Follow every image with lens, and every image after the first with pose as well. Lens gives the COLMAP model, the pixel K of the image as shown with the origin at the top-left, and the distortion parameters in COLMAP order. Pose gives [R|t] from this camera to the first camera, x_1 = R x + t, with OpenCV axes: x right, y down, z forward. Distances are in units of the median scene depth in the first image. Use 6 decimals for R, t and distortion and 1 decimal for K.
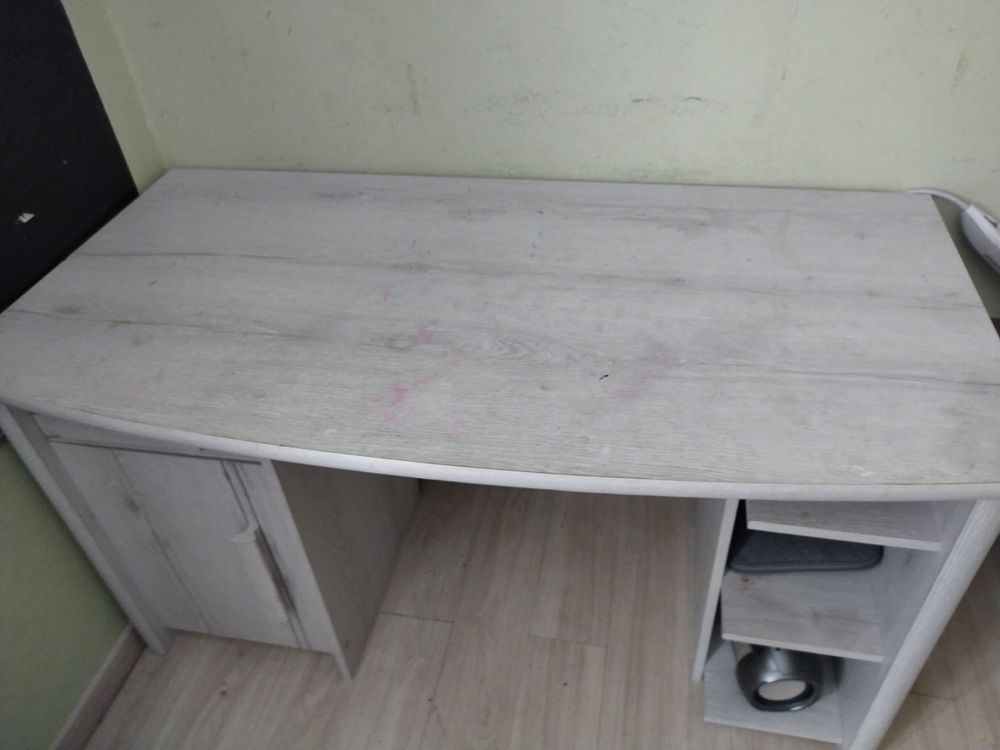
lens RADIAL K [[746.6, 0, 500.0], [0, 746.6, 375.0], [0, 0, 1]] dist [0.049974, -0.055925]
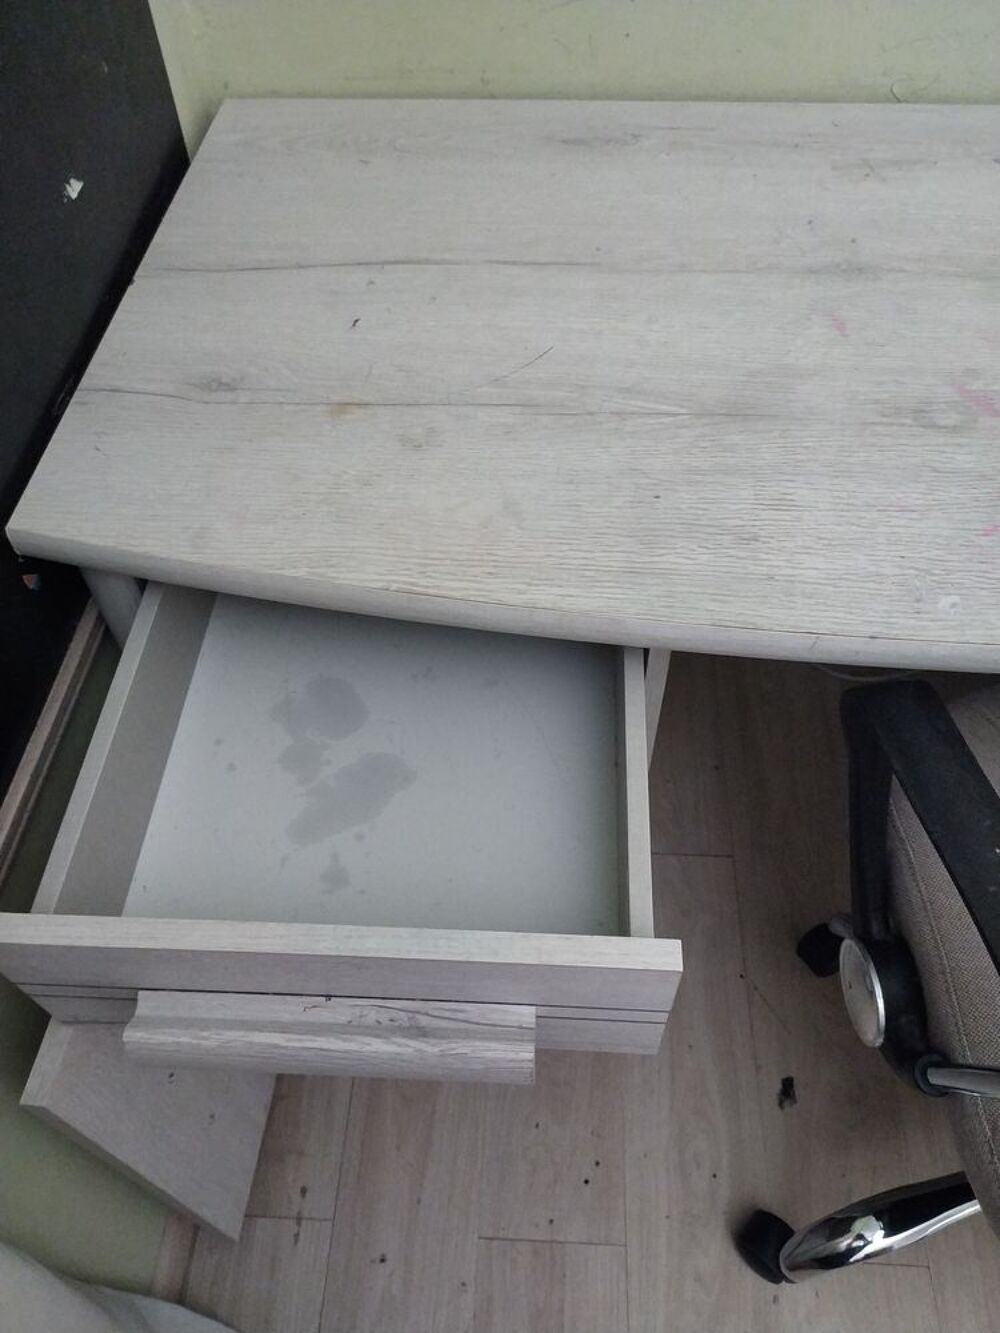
lens RADIAL K [[995.3, 0, 507.3], [0, 995.3, 669.6], [0, 0, 1]] dist [0.049974, -0.055925]
pose [[0.988542, -0.081231, 0.127225, -0.391702], [0.053417, 0.976569, 0.208471, -0.023990], [-0.141178, -0.199287, 0.969718, 0.235796]]
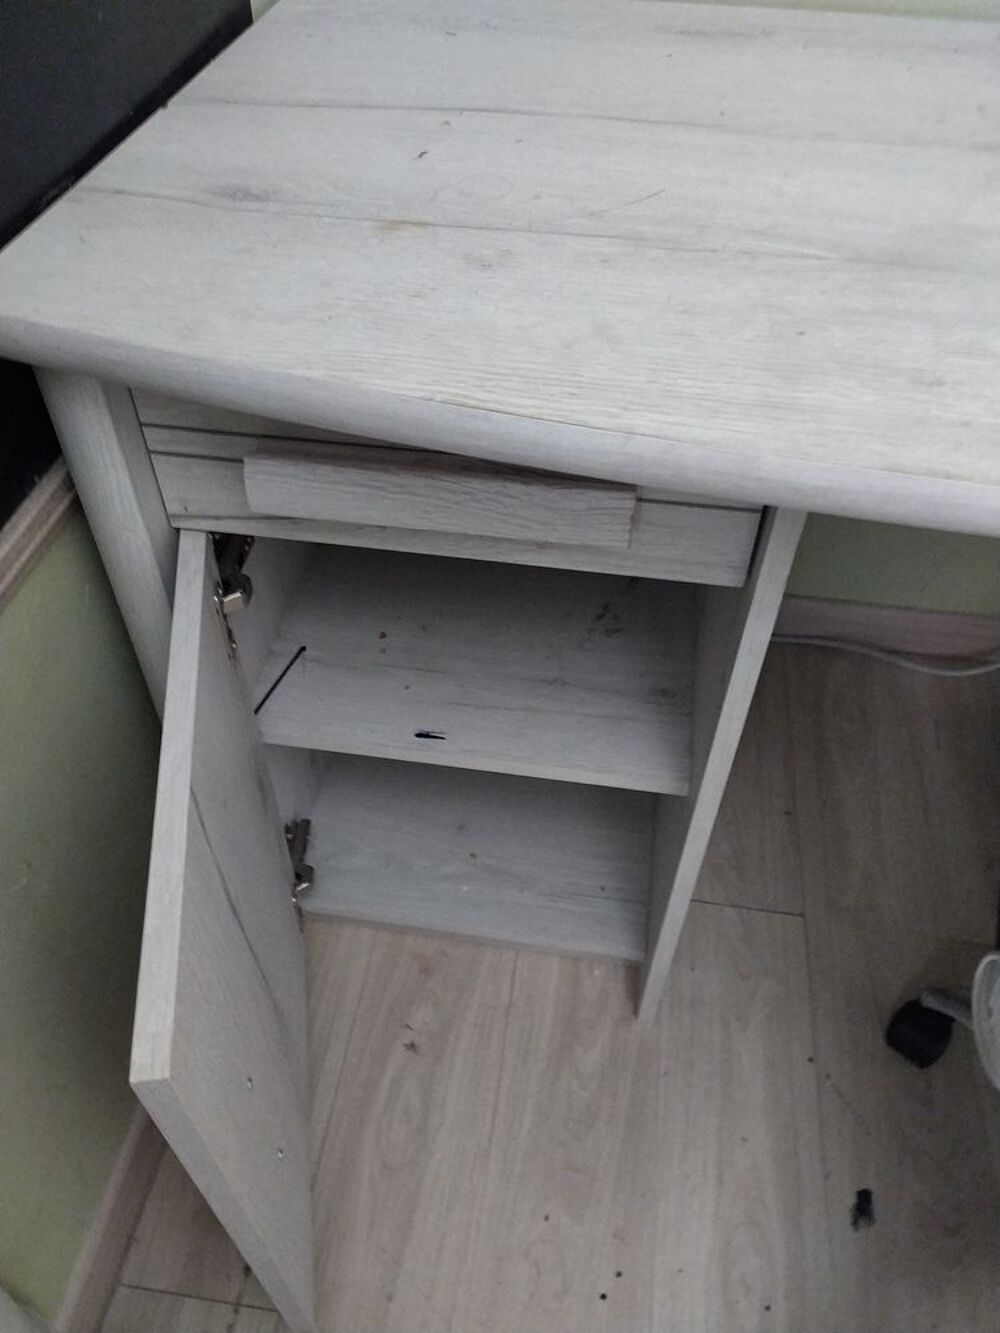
lens RADIAL K [[995.3, 0, 507.3], [0, 995.3, 669.6], [0, 0, 1]] dist [0.049974, -0.055925]
pose [[0.995105, 0.020245, 0.096732, -0.389747], [-0.031536, 0.992670, 0.116670, 0.079857], [-0.093661, -0.119149, 0.988449, 0.348049]]
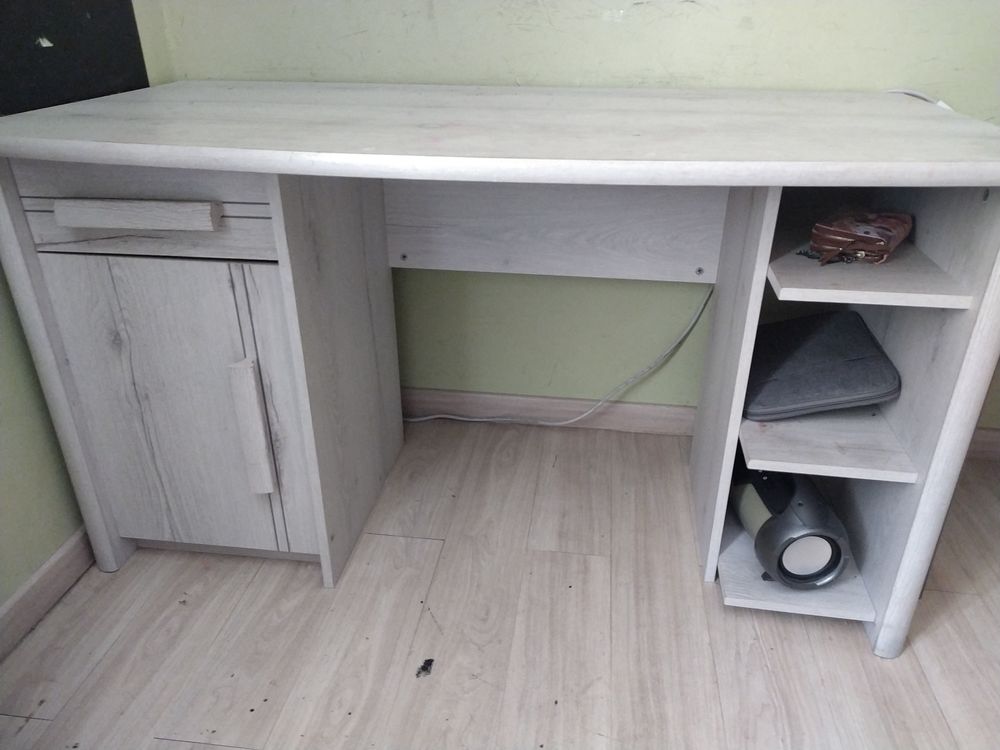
lens RADIAL K [[735.6, 0, 500.0], [0, 735.6, 375.0], [0, 0, 1]] dist [0.062866, -0.055115]
pose [[0.996571, 0.029282, 0.077384, -0.077776], [-0.011344, 0.974802, -0.222785, 0.368625], [-0.081958, 0.221143, 0.971792, 0.070708]]
